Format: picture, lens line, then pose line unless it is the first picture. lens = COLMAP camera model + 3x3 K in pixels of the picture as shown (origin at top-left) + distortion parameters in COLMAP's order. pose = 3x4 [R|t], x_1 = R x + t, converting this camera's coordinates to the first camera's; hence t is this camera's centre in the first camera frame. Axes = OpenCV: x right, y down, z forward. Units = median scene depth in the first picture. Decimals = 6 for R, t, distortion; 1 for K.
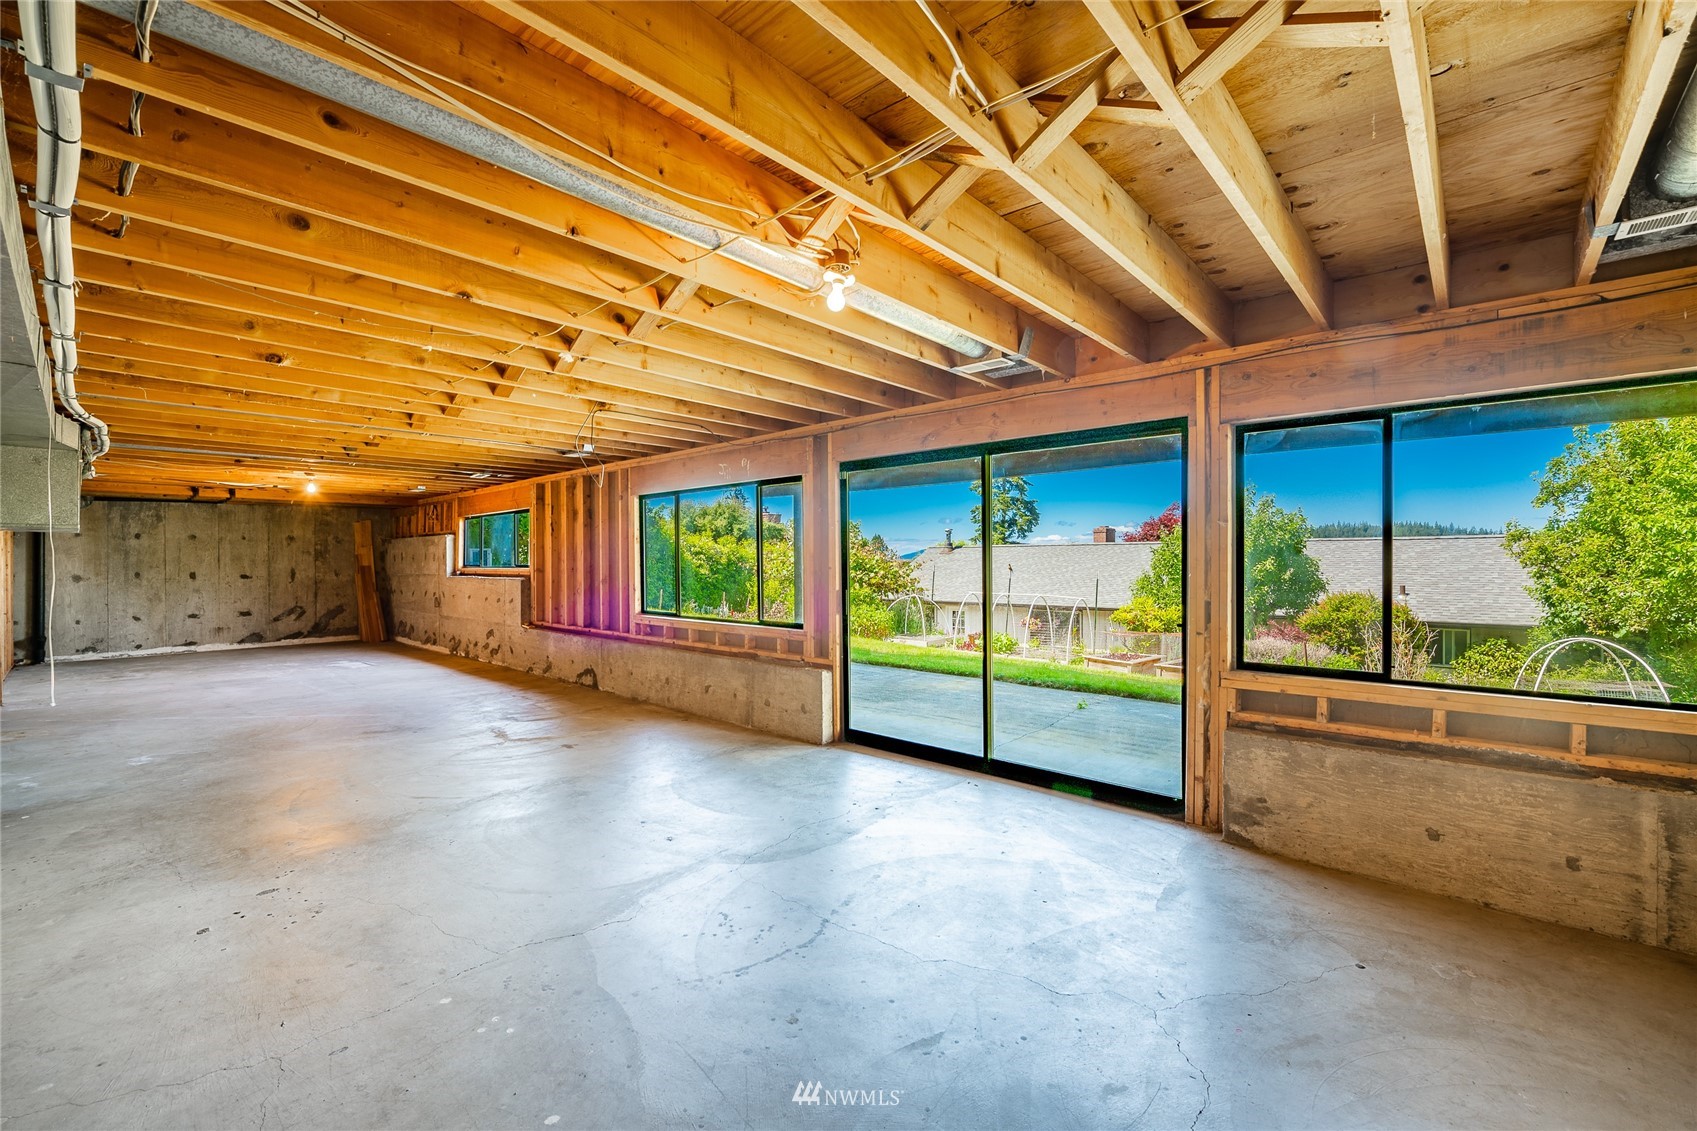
lens RADIAL K [[705.9, 0, 848.5], [0, 705.9, 565.5], [0, 0, 1]] dist [-0.001792, -0.005779]
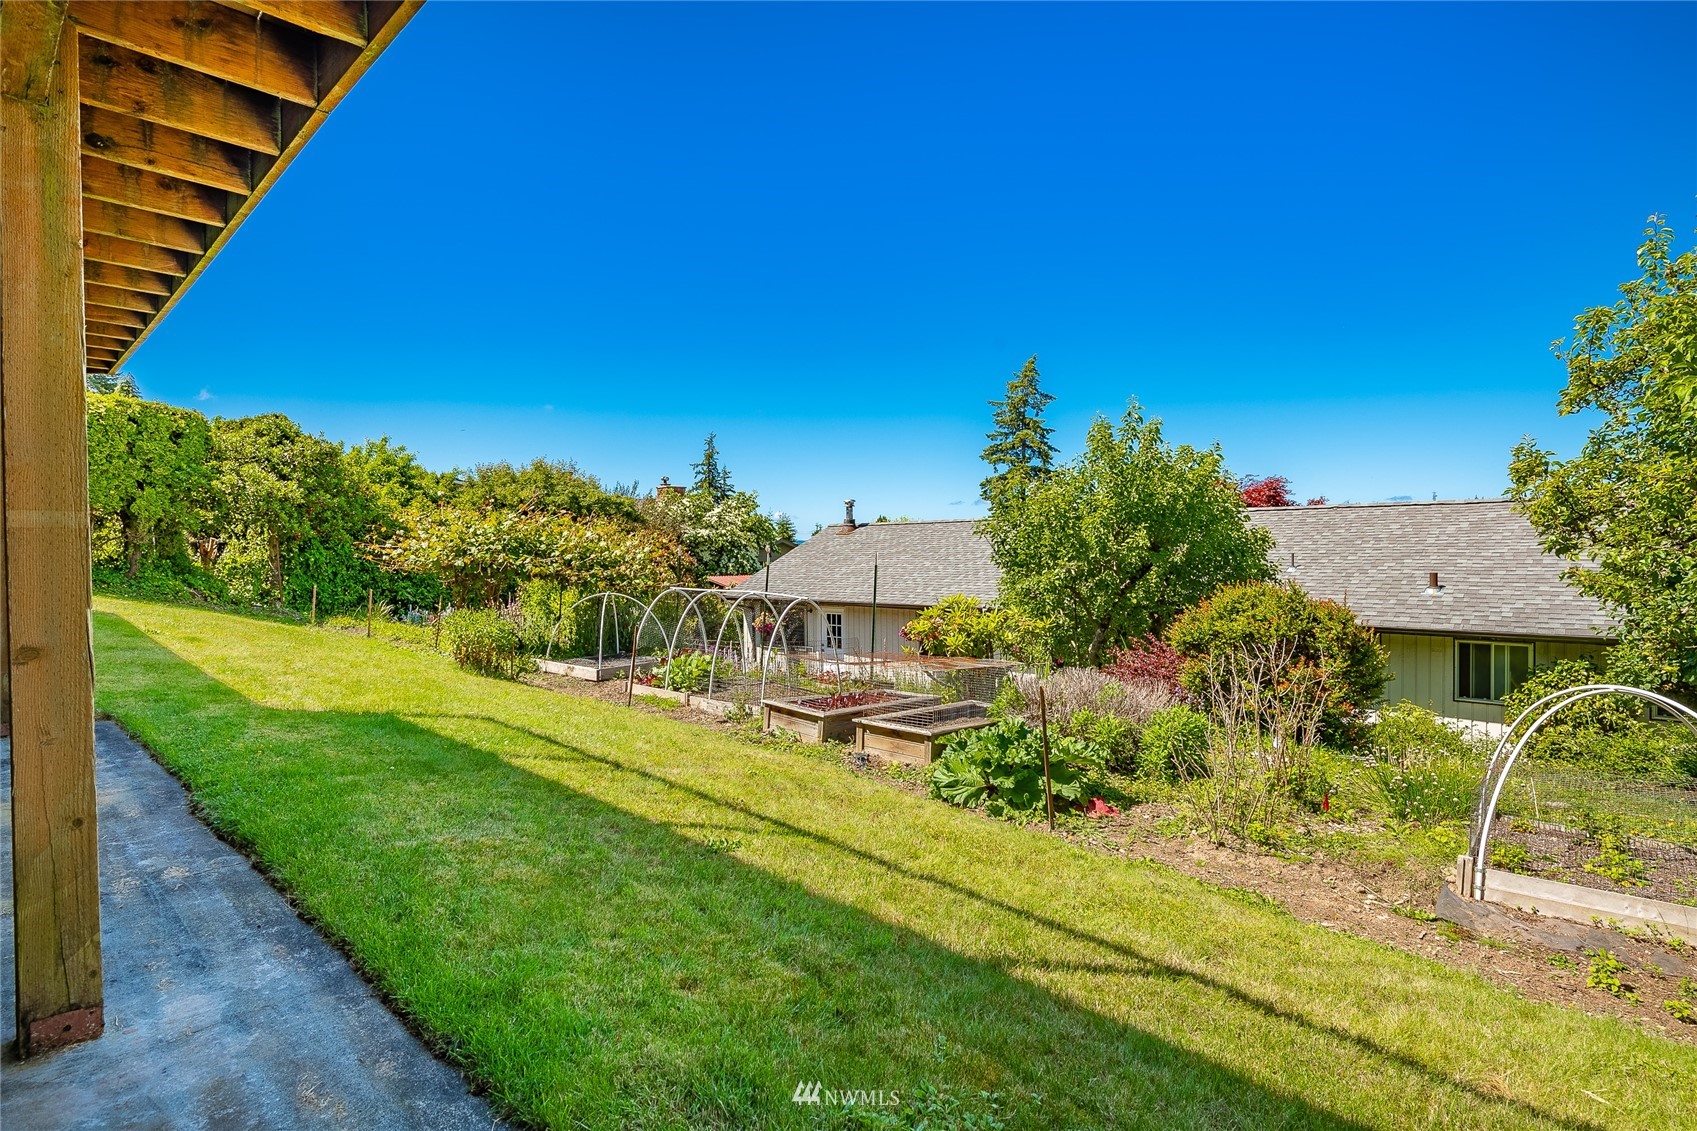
lens RADIAL K [[849.4, 0, 848.5], [0, 849.4, 565.5], [0, 0, 1]] dist [-0.003306, -0.000639]
pose [[0.999457, -0.007077, -0.032170, 0.313269], [0.007447, 0.999907, 0.011399, 0.009448], [0.032087, -0.011633, 0.999417, 0.241653]]
